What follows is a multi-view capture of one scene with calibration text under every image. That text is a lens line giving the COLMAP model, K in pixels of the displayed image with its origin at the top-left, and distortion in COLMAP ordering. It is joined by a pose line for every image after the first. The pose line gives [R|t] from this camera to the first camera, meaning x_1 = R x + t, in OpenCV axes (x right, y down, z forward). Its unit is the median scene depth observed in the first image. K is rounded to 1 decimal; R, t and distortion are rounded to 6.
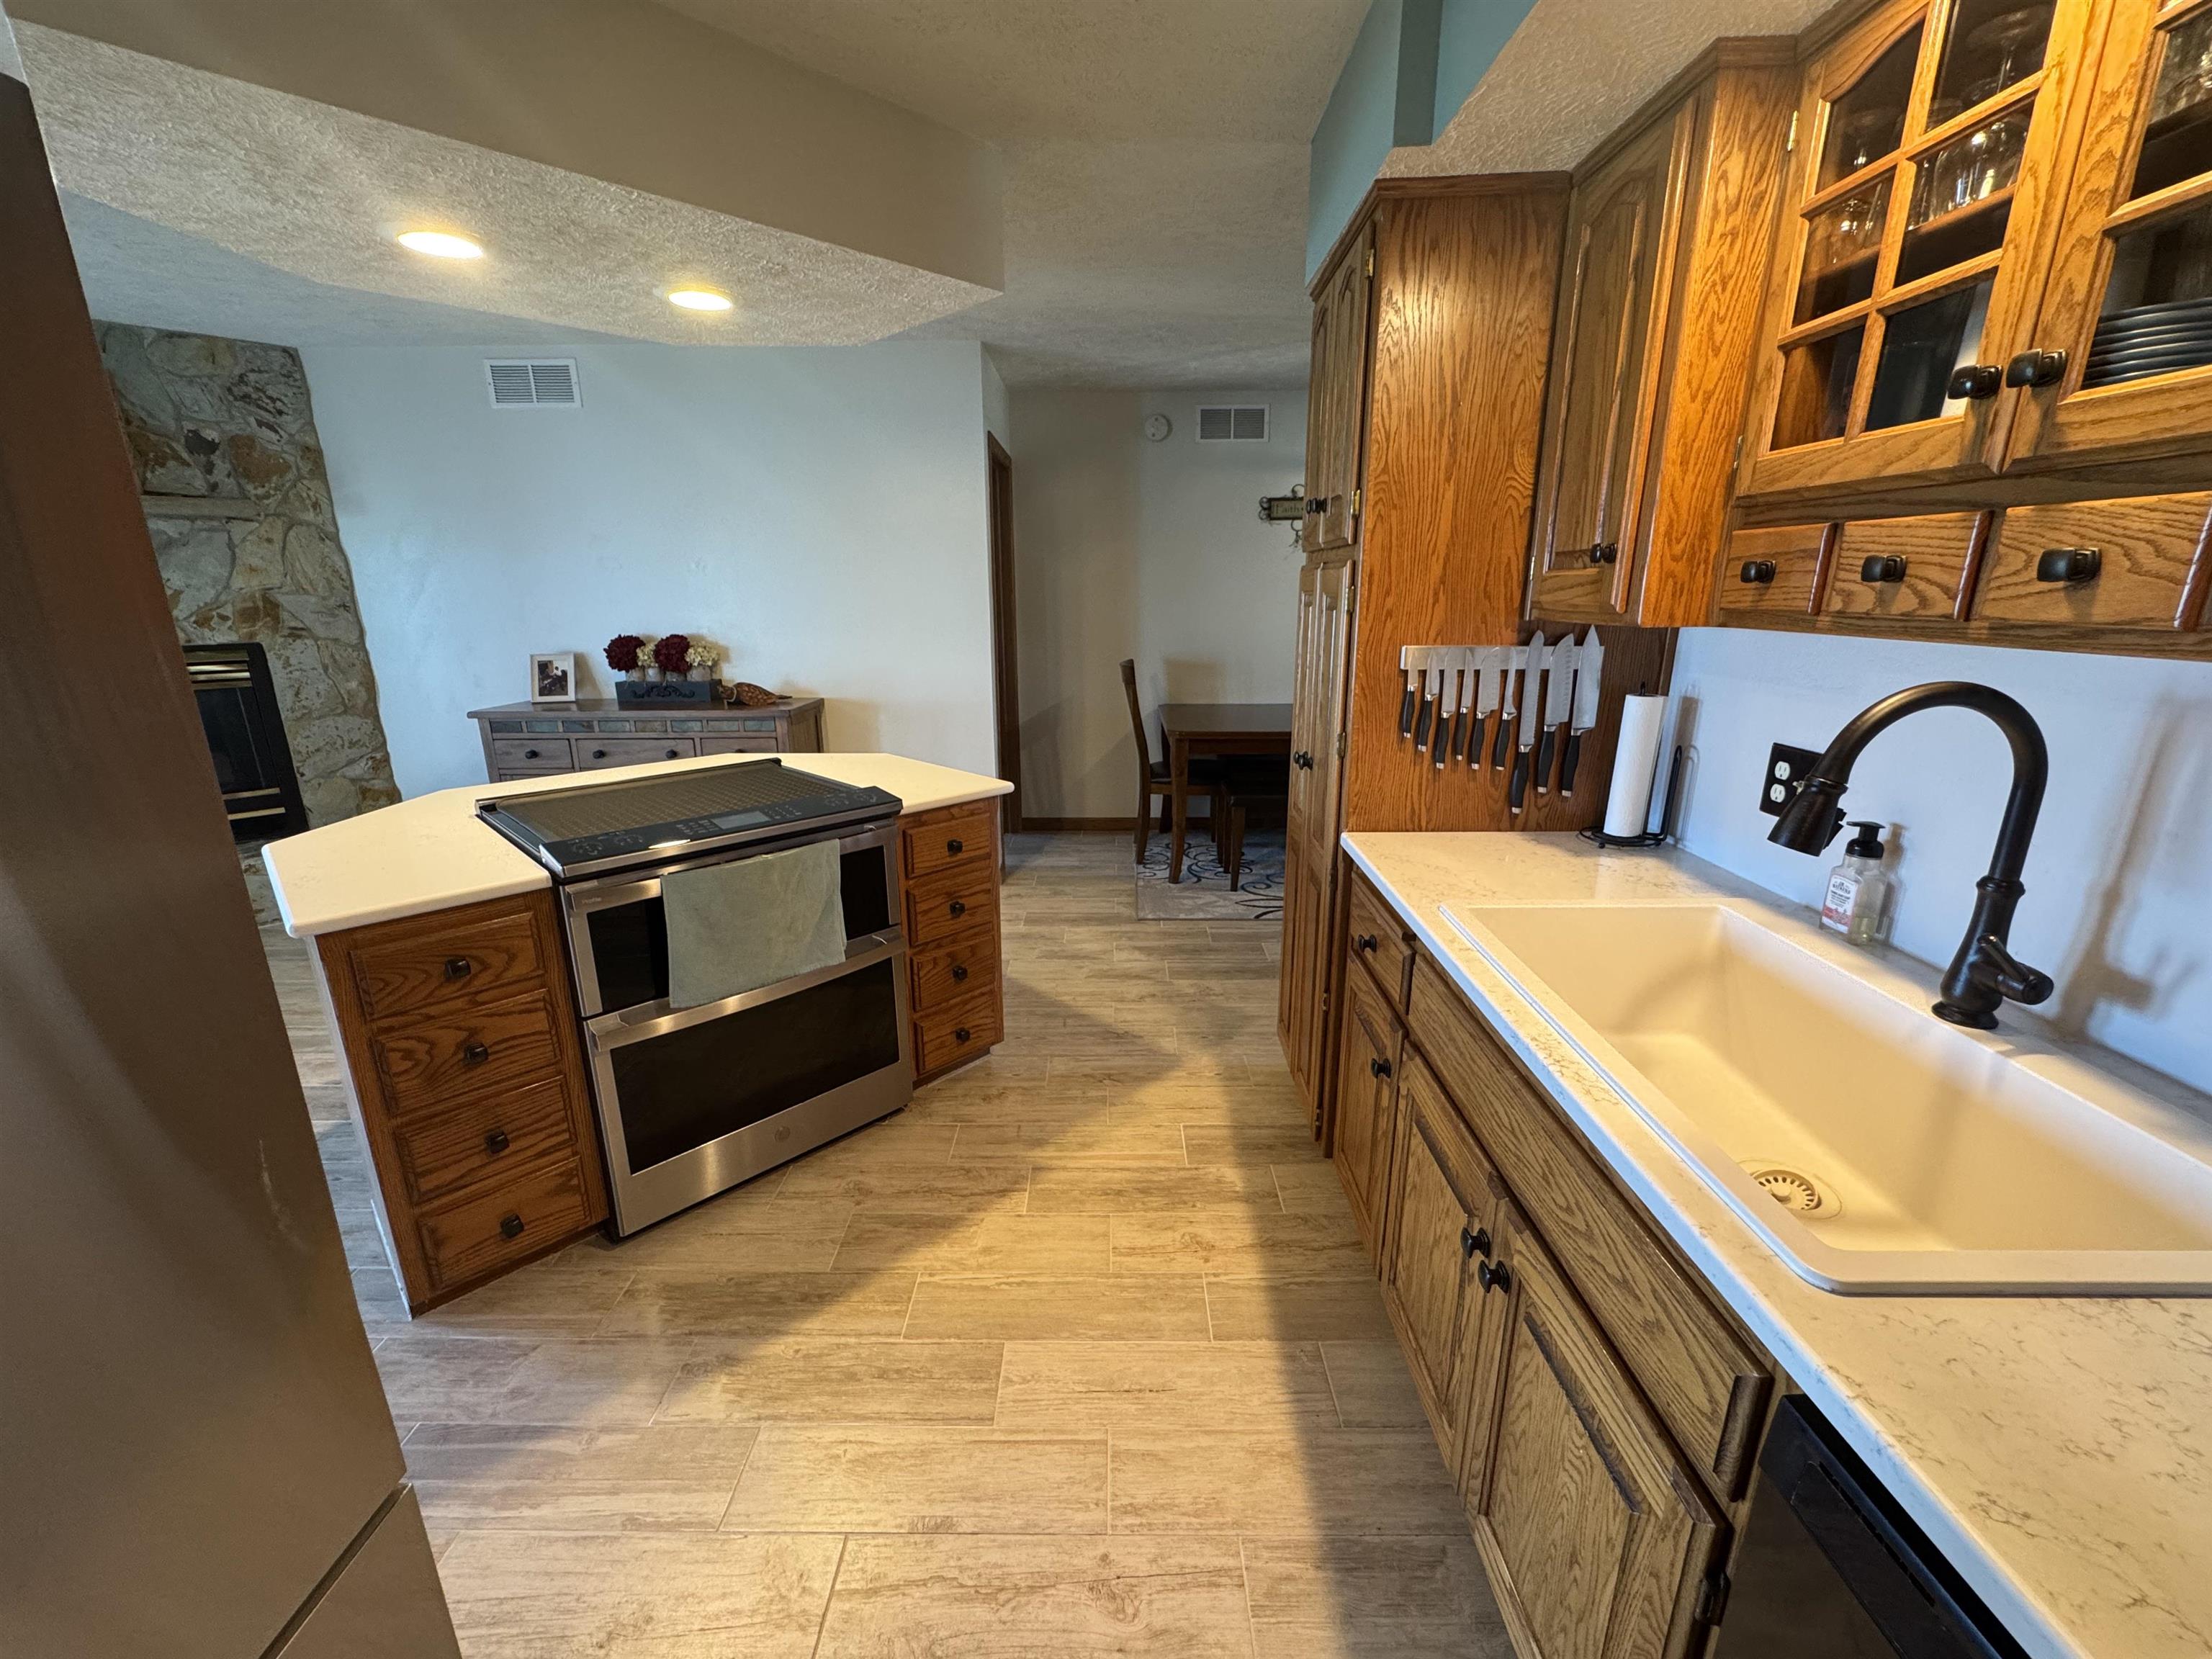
lens RADIAL K [[880.0, 0, 1106.0], [0, 880.0, 829.5], [0, 0, 1]] dist [-0.003845, 0.000799]
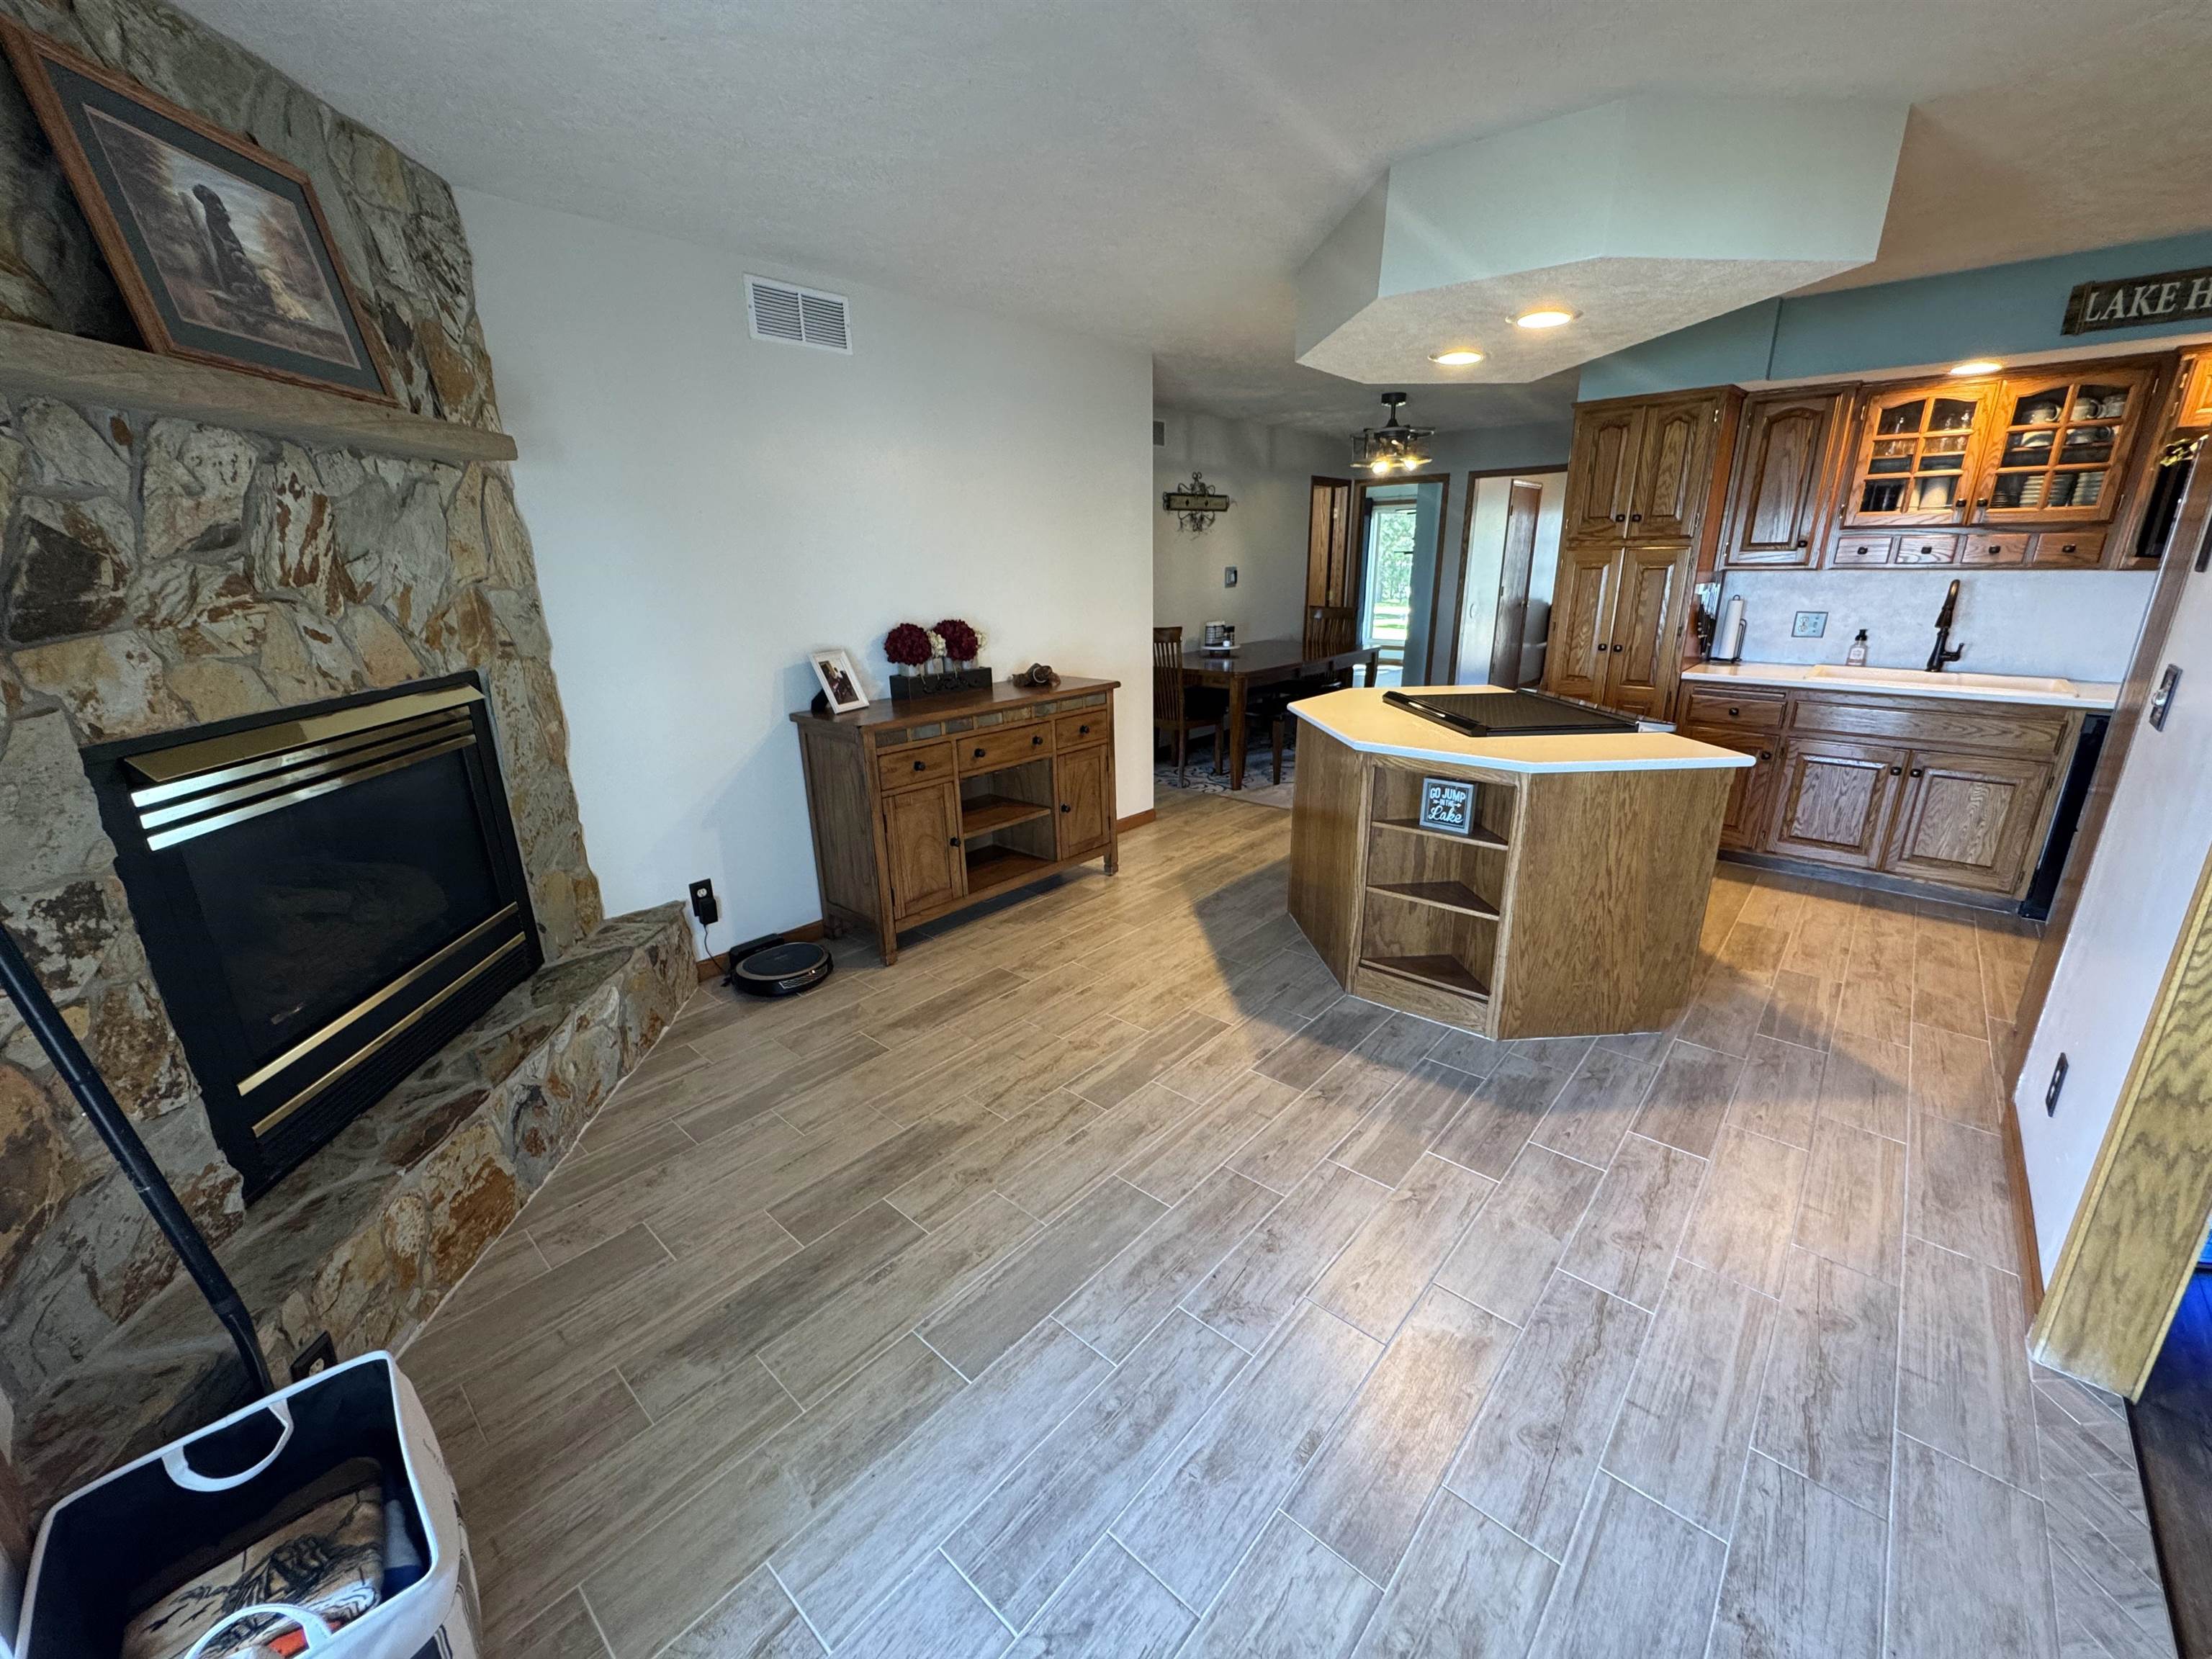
lens RADIAL K [[880.0, 0, 1106.0], [0, 880.0, 829.5], [0, 0, 1]] dist [-0.003845, 0.000799]
pose [[0.661265, -0.227608, 0.714789, -1.164863], [0.212328, 0.970682, 0.112663, -0.083736], [-0.719476, 0.077270, 0.690206, 0.282732]]
